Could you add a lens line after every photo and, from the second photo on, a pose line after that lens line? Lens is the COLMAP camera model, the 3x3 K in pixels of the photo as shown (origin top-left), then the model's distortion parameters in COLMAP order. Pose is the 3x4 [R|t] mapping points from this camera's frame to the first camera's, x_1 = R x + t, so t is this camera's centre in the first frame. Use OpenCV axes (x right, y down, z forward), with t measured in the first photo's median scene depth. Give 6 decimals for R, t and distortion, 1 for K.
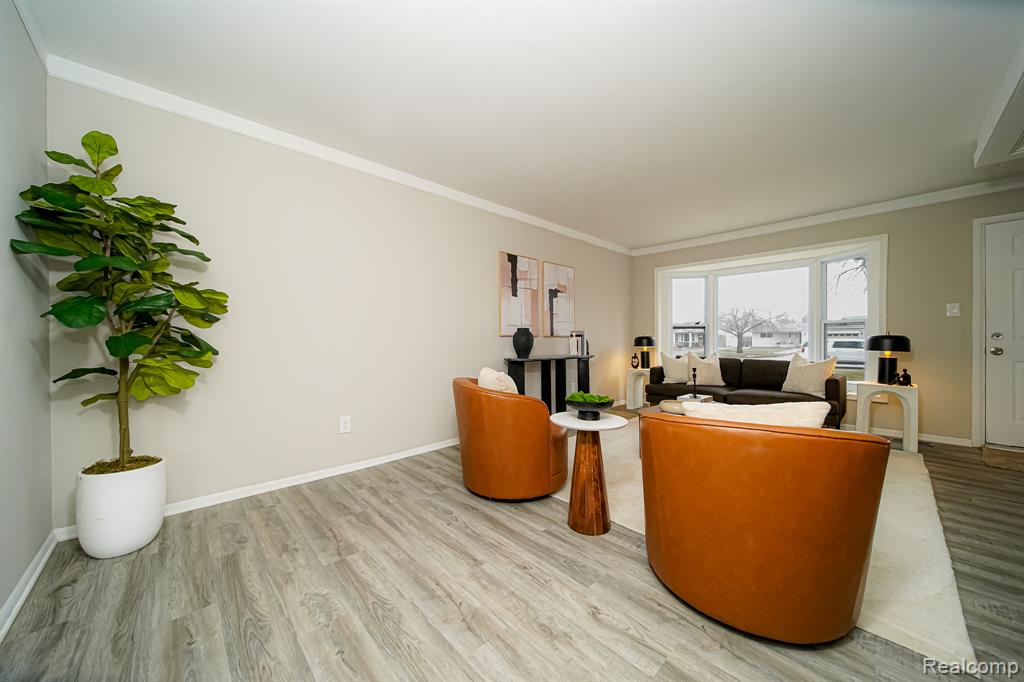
lens RADIAL K [[364.8, 0, 514.2], [0, 364.8, 342.3], [0, 0, 1]] dist [-0.006250, -0.000131]
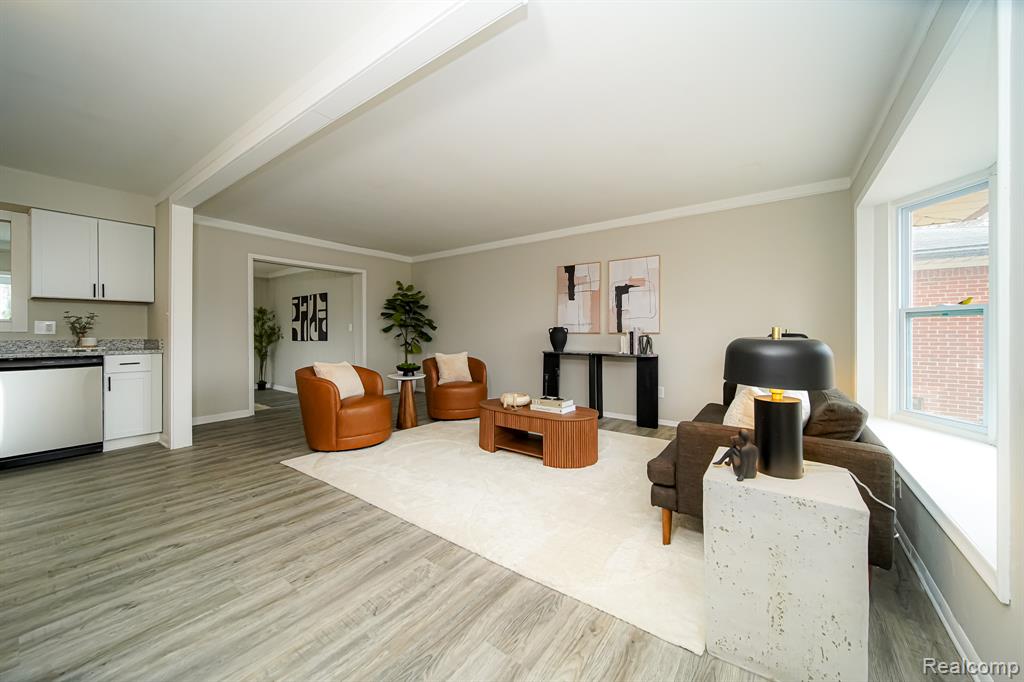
lens RADIAL K [[366.8, 0, 511.4], [0, 366.8, 333.7], [0, 0, 1]] dist [0.000451, 0.000005]
pose [[0.194084, 0.007259, -0.980958, 1.086991], [-0.007794, 0.999952, 0.005857, -0.019330], [0.980954, 0.006509, 0.194131, 0.540353]]
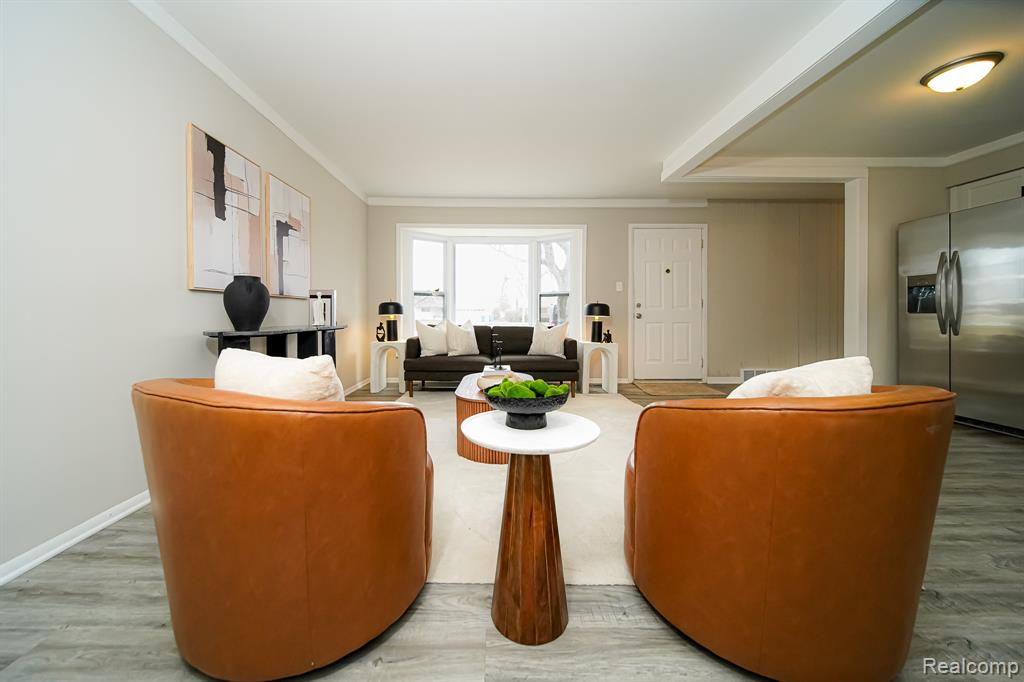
lens RADIAL K [[371.6, 0, 504.9], [0, 371.6, 314.9], [0, 0, 1]] dist [0.000425, -0.000033]
pose [[0.676634, 0.001575, 0.736318, -0.113357], [0.001186, 0.999994, -0.003228, 0.019527], [-0.736319, 0.003058, 0.676628, 0.294832]]
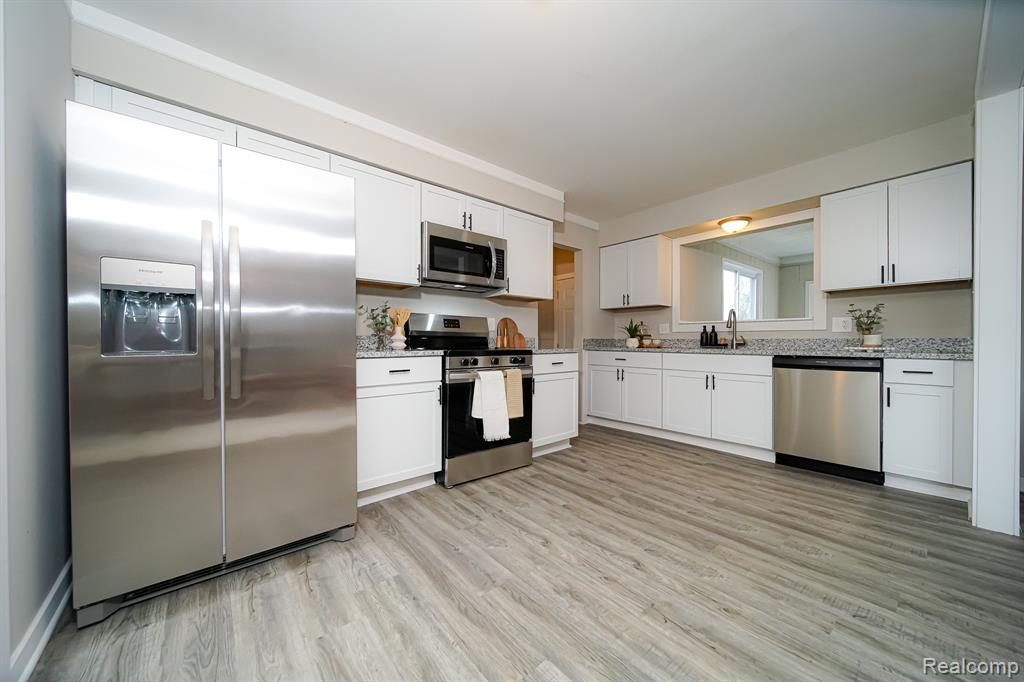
lens RADIAL K [[369.6, 0, 504.9], [0, 369.6, 342.4], [0, 0, 1]] dist [0.000253, -0.000183]
pose [[-0.997997, 0.004660, 0.063095, 0.731531], [0.005496, 0.999899, 0.013084, 0.001179], [-0.063027, 0.013404, -0.997922, 0.470784]]
